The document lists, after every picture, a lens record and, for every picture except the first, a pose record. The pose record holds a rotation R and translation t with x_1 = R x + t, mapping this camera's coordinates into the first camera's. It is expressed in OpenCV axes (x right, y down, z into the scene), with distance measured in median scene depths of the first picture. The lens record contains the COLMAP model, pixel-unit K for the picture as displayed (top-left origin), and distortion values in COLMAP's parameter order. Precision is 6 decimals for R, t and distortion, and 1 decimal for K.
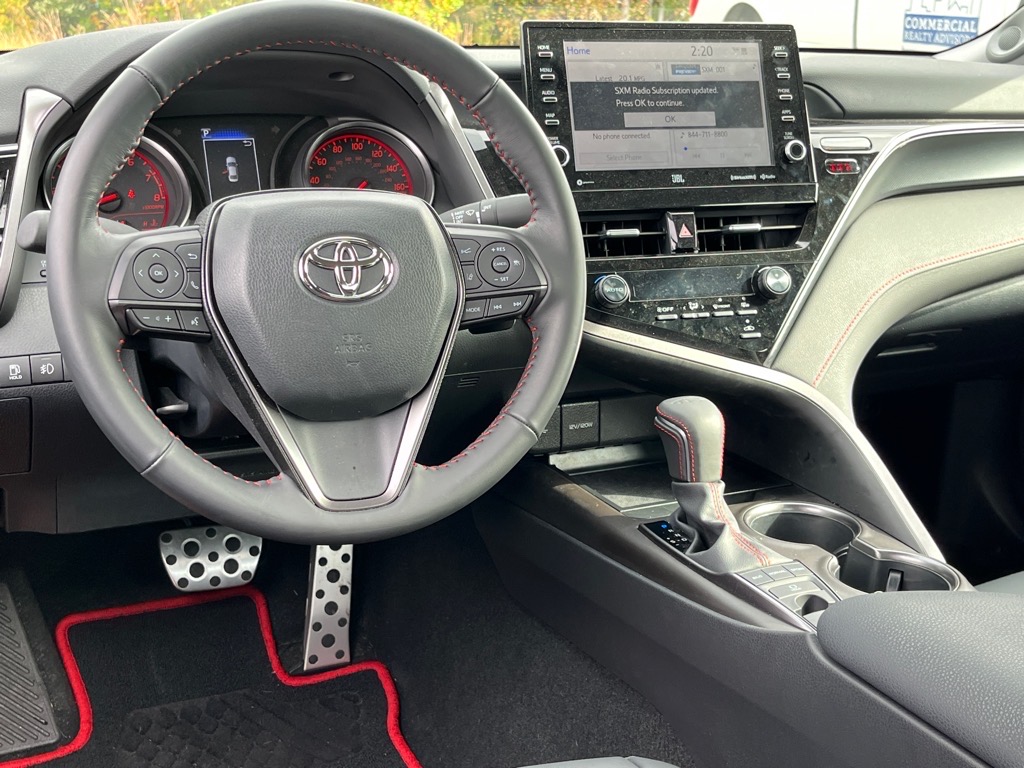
lens RADIAL K [[1282.7, 0, 510.7], [0, 1282.7, 382.8], [0, 0, 1]] dist [-0.016736, 0.000000]
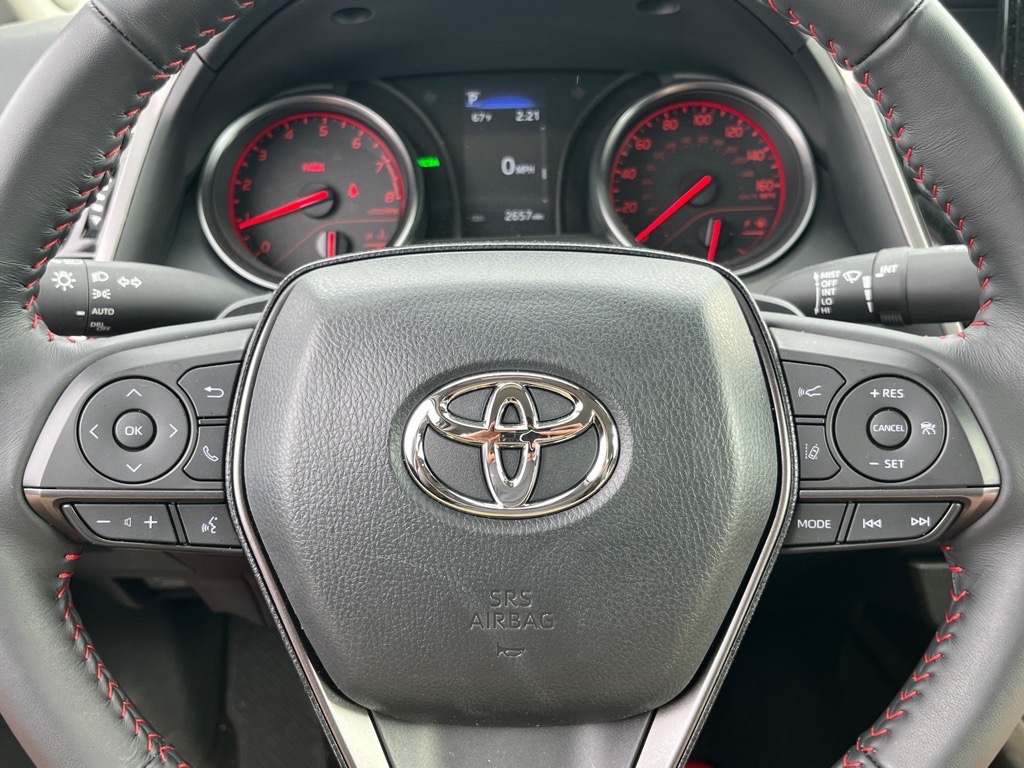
lens RADIAL K [[1080.6, 0, 512.8], [0, 1080.6, 376.4], [0, 0, 1]] dist [-0.009884, 0.000000]
pose [[0.913768, 0.094301, -0.395139, 0.019085], [-0.056622, 0.992754, 0.105984, -0.142400], [0.402270, -0.074471, 0.912487, 0.609683]]
